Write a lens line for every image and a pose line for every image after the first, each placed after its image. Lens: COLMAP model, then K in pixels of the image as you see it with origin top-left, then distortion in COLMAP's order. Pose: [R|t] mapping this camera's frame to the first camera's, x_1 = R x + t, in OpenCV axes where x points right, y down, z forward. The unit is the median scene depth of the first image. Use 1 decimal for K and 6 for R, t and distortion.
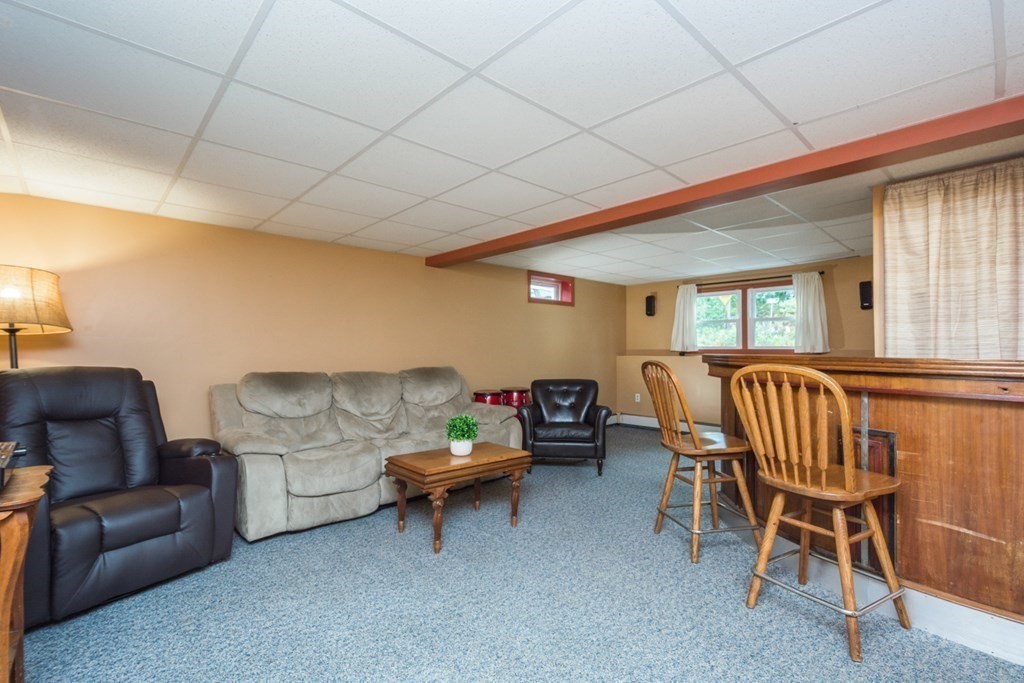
lens RADIAL K [[457.0, 0, 512.8], [0, 457.0, 341.1], [0, 0, 1]] dist [0.014170, -0.003853]
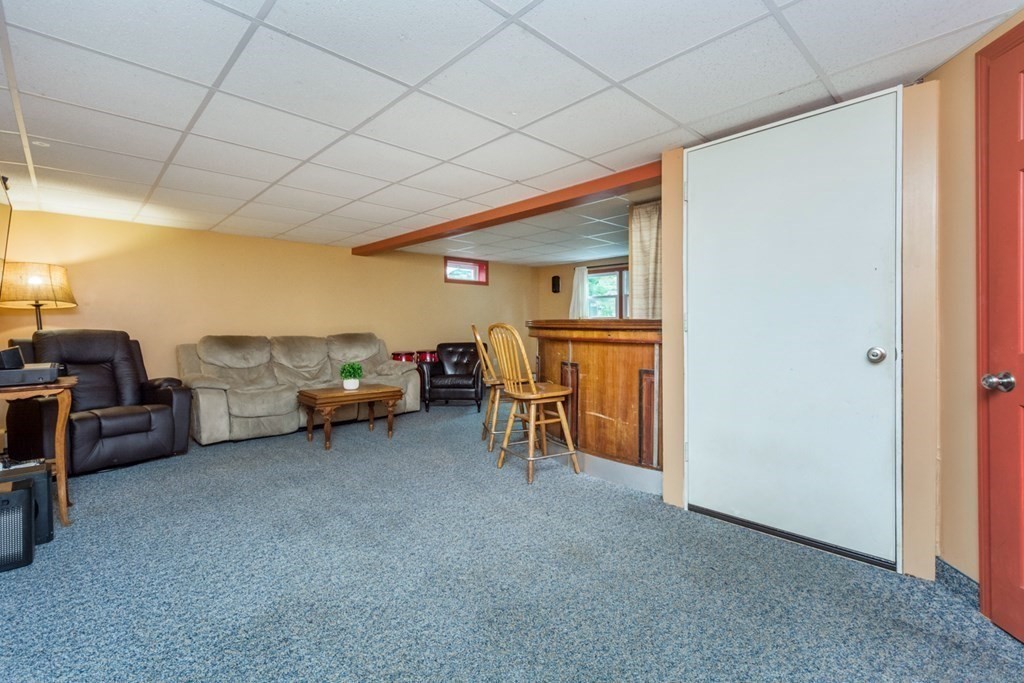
lens RADIAL K [[457.0, 0, 513.6], [0, 457.0, 327.4], [0, 0, 1]] dist [0.014170, -0.003853]
pose [[0.999846, -0.004824, 0.016900, 0.329150], [0.004410, 0.999691, 0.024478, 0.014021], [-0.017013, -0.024399, 0.999558, -0.401901]]
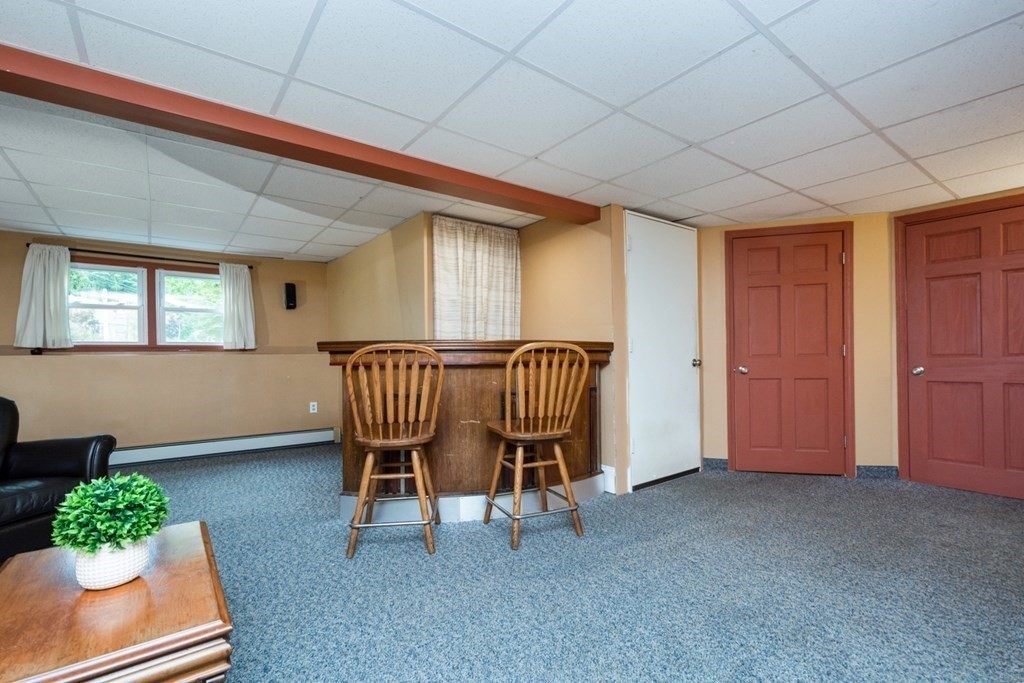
lens RADIAL K [[457.0, 0, 513.6], [0, 457.0, 354.5], [0, 0, 1]] dist [0.014170, -0.003853]
pose [[0.100367, -0.001878, 0.994949, -0.374840], [-0.009446, 0.999951, 0.002841, 0.044063], [-0.994906, -0.009683, 0.100344, 0.511907]]
